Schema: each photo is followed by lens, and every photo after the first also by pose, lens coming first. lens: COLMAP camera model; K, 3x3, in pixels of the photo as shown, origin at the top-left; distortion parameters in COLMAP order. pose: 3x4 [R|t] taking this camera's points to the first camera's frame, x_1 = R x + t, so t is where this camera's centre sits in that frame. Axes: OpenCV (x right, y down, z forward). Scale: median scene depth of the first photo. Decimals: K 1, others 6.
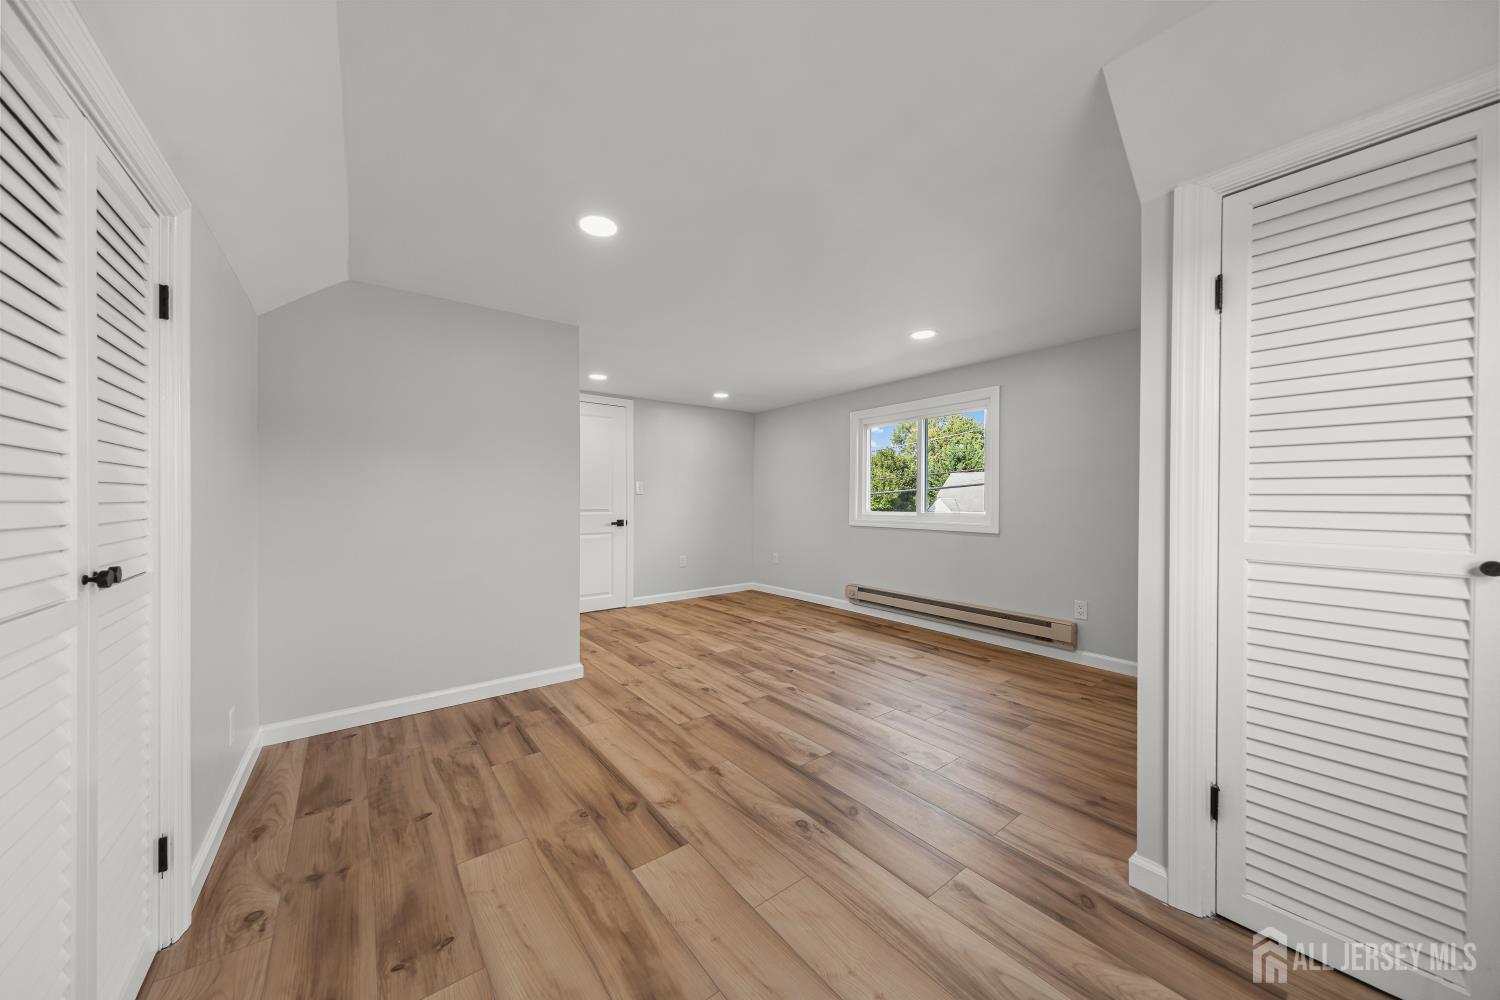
lens RADIAL K [[512.8, 0, 750.0], [0, 512.8, 500.0], [0, 0, 1]] dist [0.001778, 0.000286]
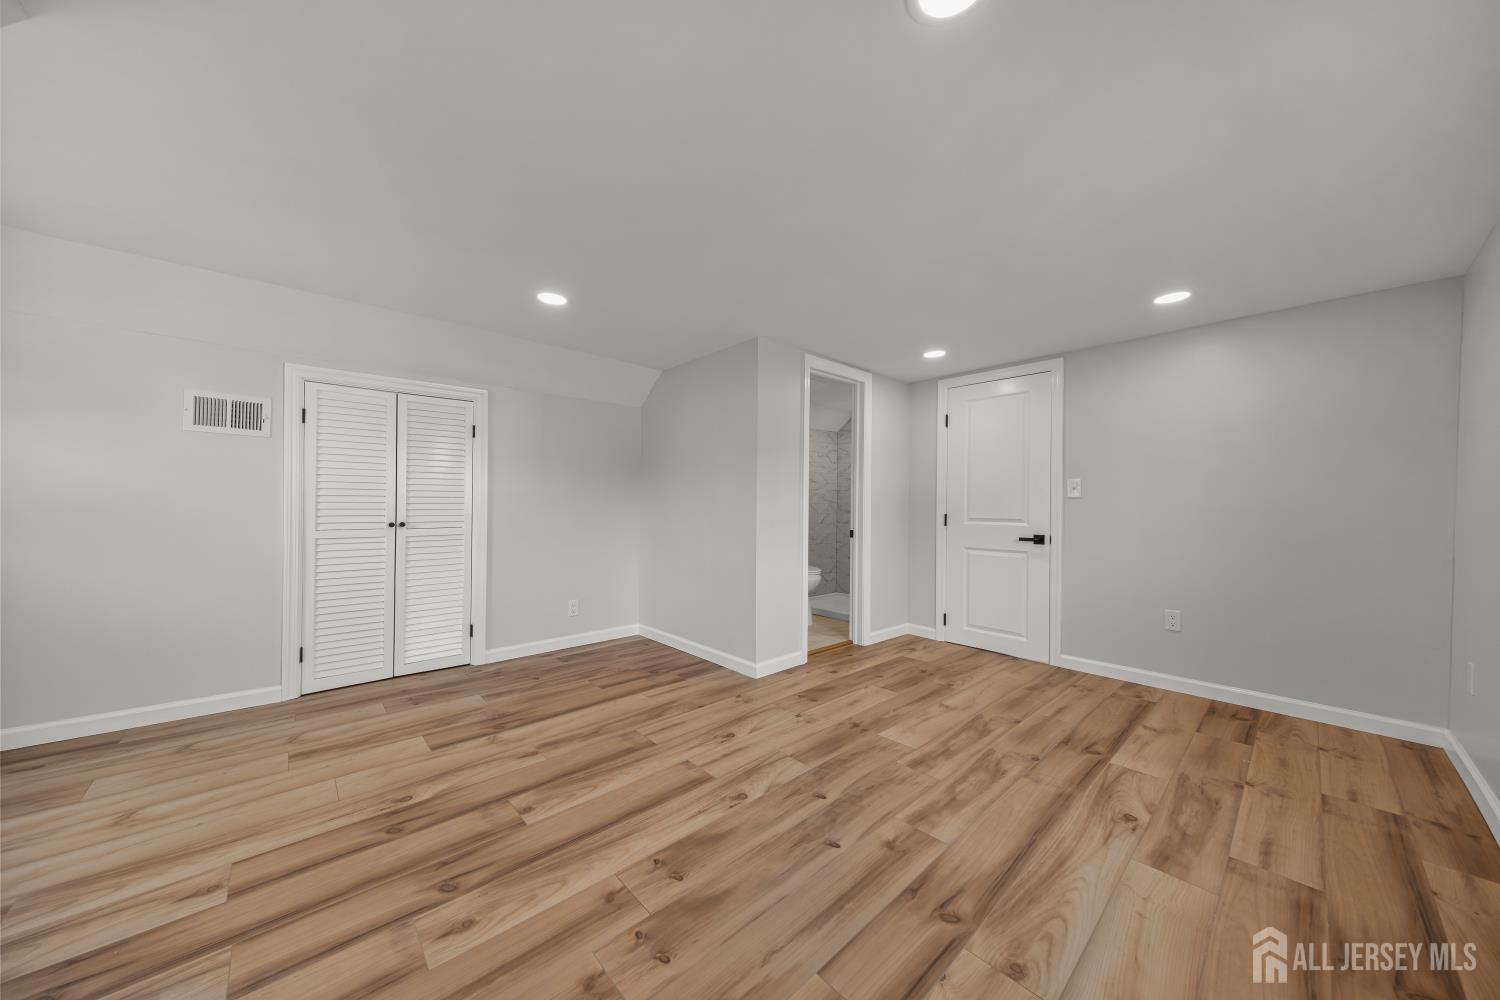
lens RADIAL K [[507.2, 0, 740.2], [0, 507.2, 510.2], [0, 0, 1]] dist [0.013785, -0.002507]
pose [[0.069770, 0.012130, -0.997489, 0.726631], [-0.007923, 0.999901, 0.011605, -0.001868], [0.997532, 0.007093, 0.069859, 0.962292]]
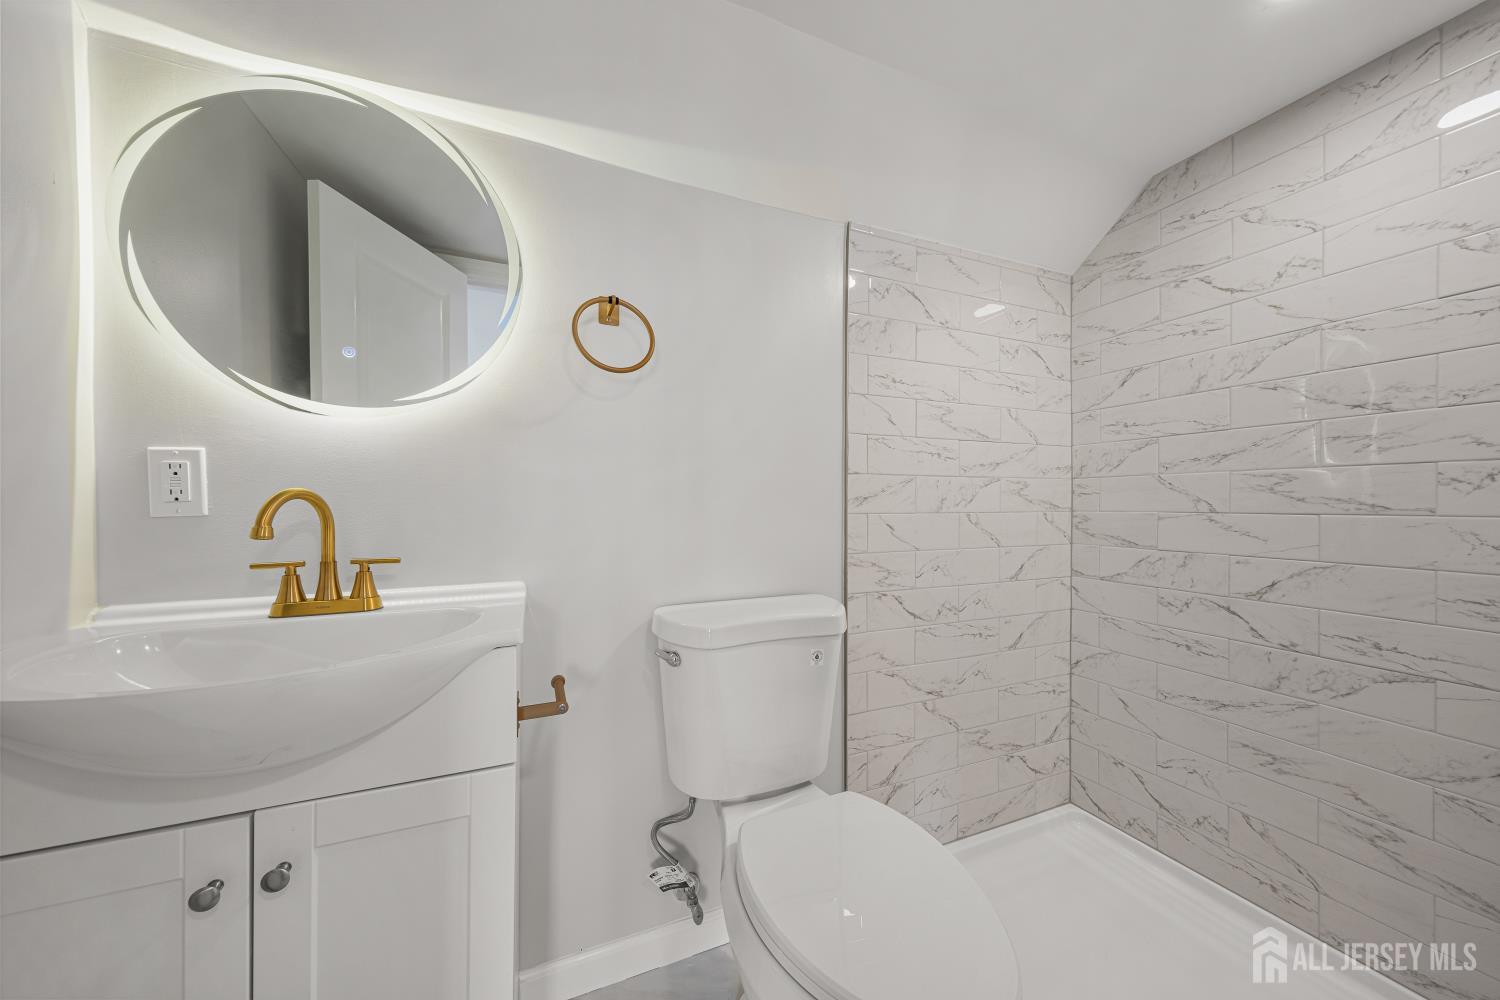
lens RADIAL K [[505.9, 0, 746.0], [0, 505.9, 503.6], [0, 0, 1]] dist [0.012223, -0.002923]
pose [[-0.257325, 0.005498, -0.966309, -0.557905], [0.000187, 0.999984, 0.005640, -0.020694], [0.966325, 0.001271, -0.257322, 1.262841]]
